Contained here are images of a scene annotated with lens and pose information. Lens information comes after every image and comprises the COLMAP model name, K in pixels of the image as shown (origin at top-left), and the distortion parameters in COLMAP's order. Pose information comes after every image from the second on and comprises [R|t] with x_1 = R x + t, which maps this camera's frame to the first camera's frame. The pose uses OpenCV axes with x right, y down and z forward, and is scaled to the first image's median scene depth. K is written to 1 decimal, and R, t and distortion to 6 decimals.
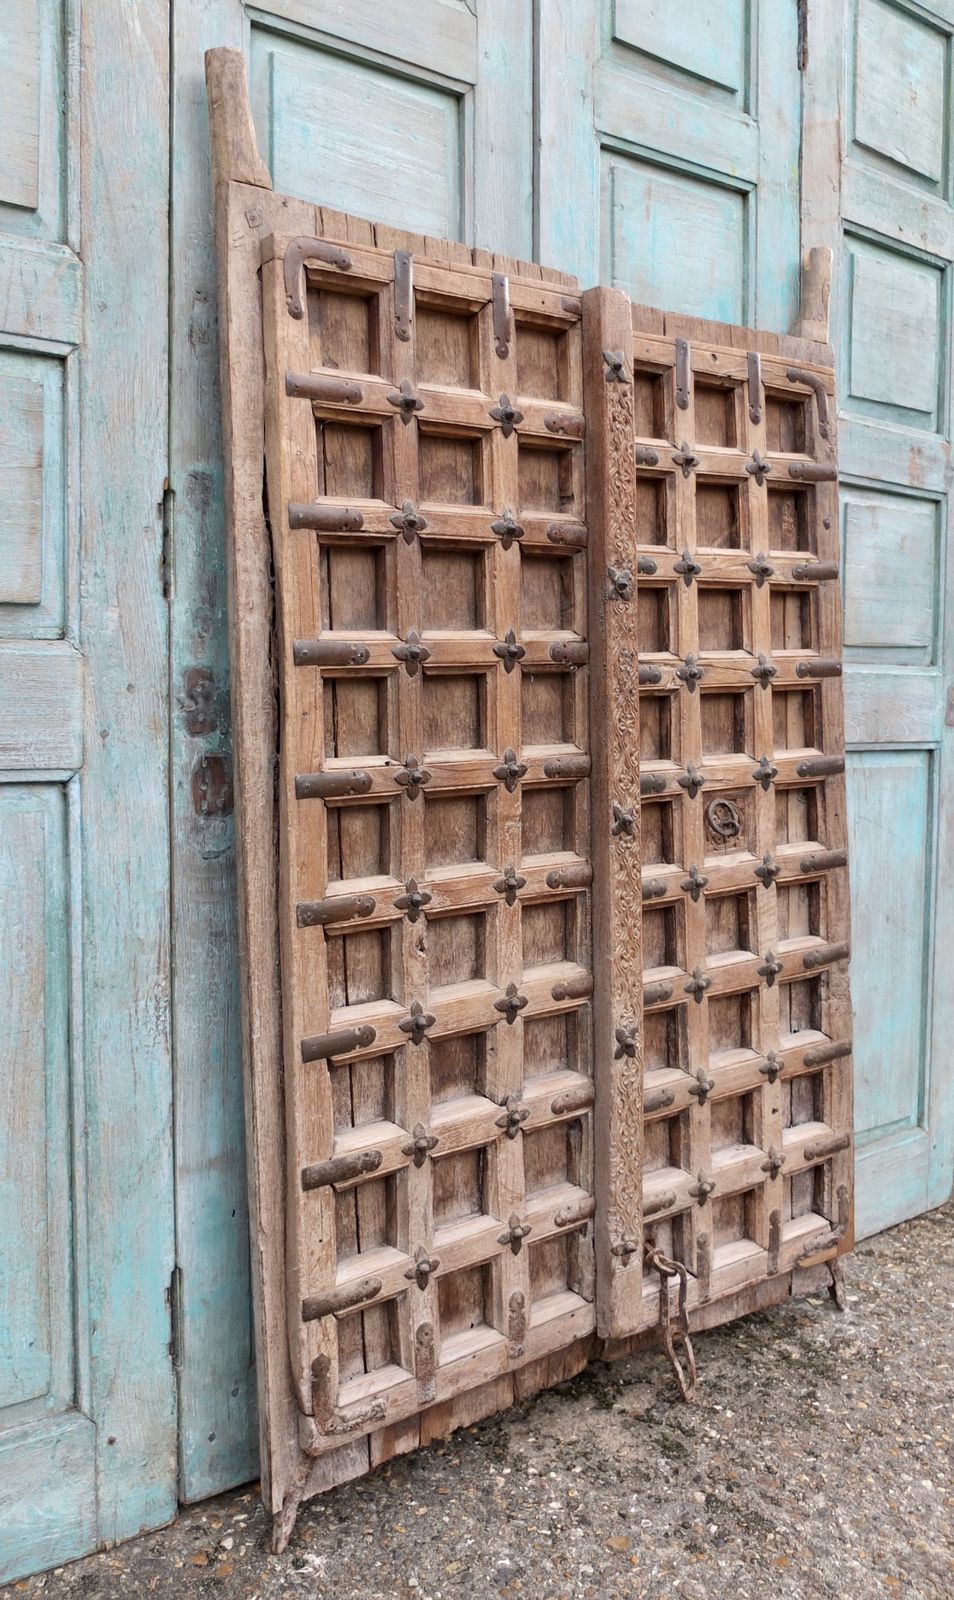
lens RADIAL K [[1336.4, 0, 383.3], [0, 1336.4, 770.9], [0, 0, 1]] dist [-0.055500, 0.031336]
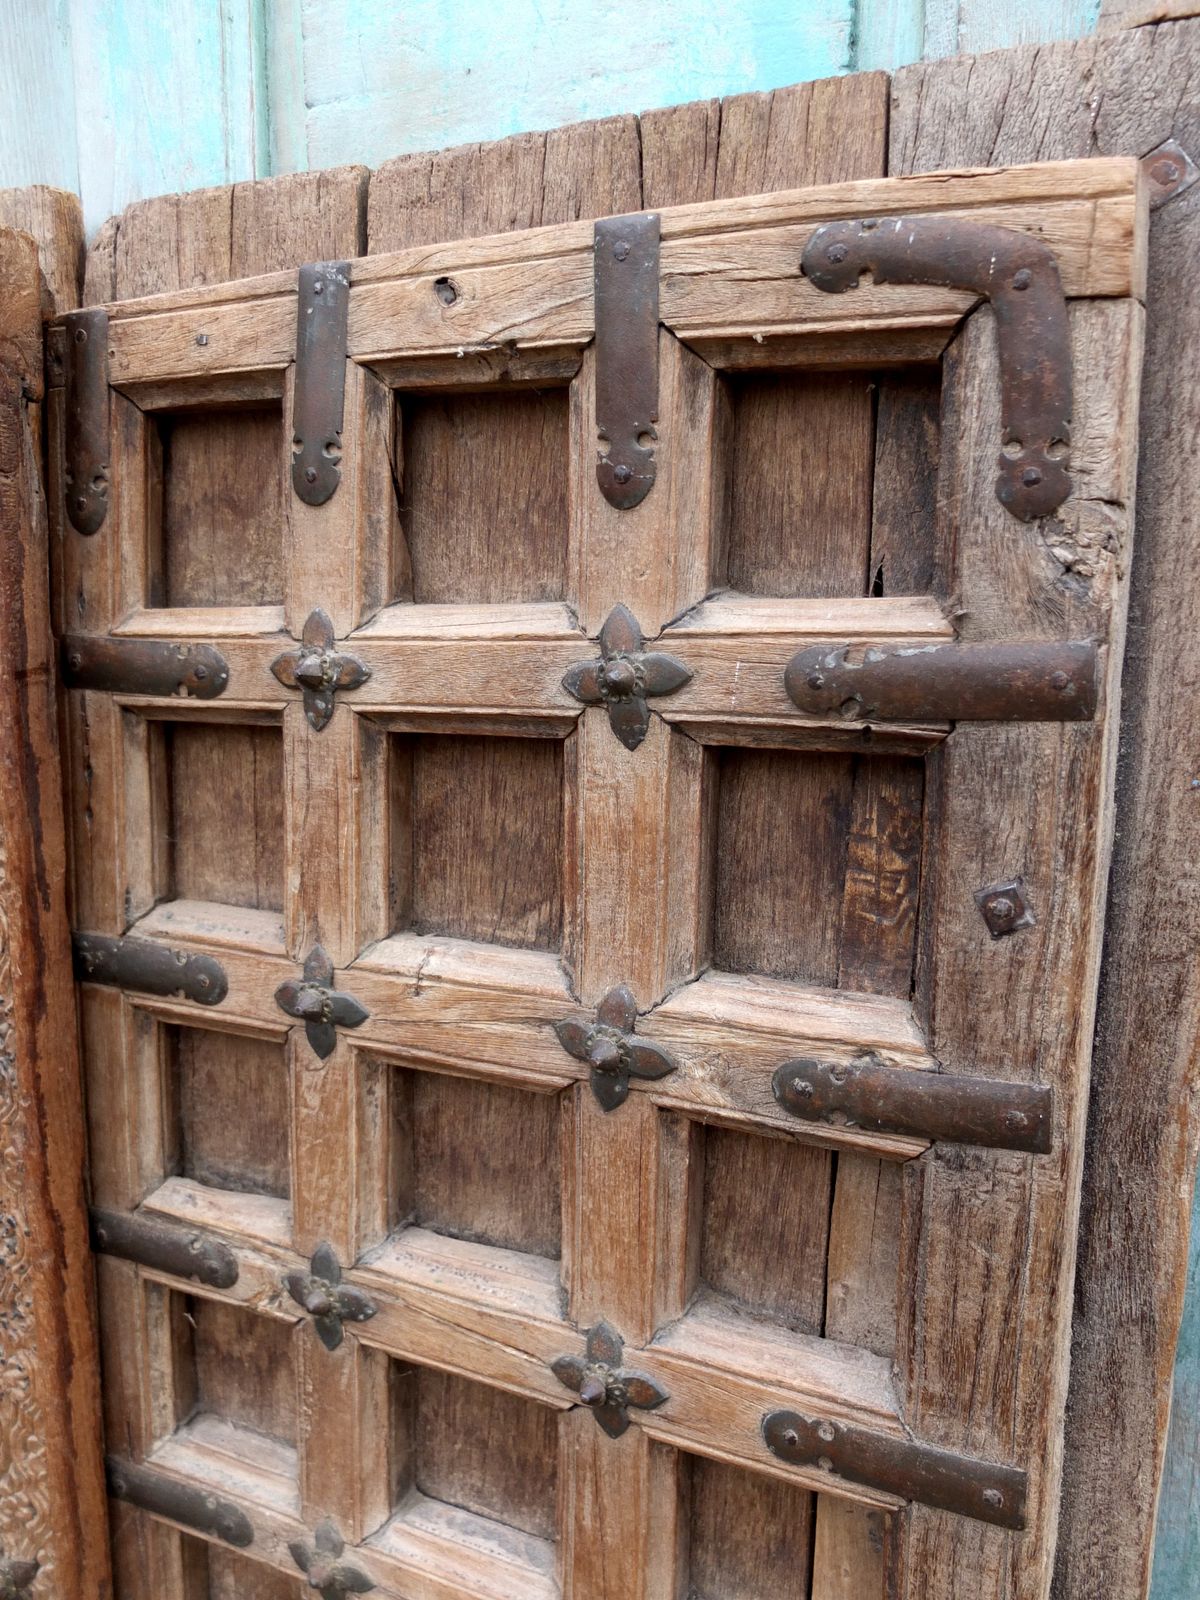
lens RADIAL K [[1251.7, 0, 596.7], [0, 1251.7, 815.9], [0, 0, 1]] dist [-0.064663, 0.034647]
pose [[0.500765, 0.179739, -0.846716, 0.584330], [-0.047231, 0.982420, 0.180612, -0.291537], [0.864294, -0.050453, 0.500450, 1.031405]]
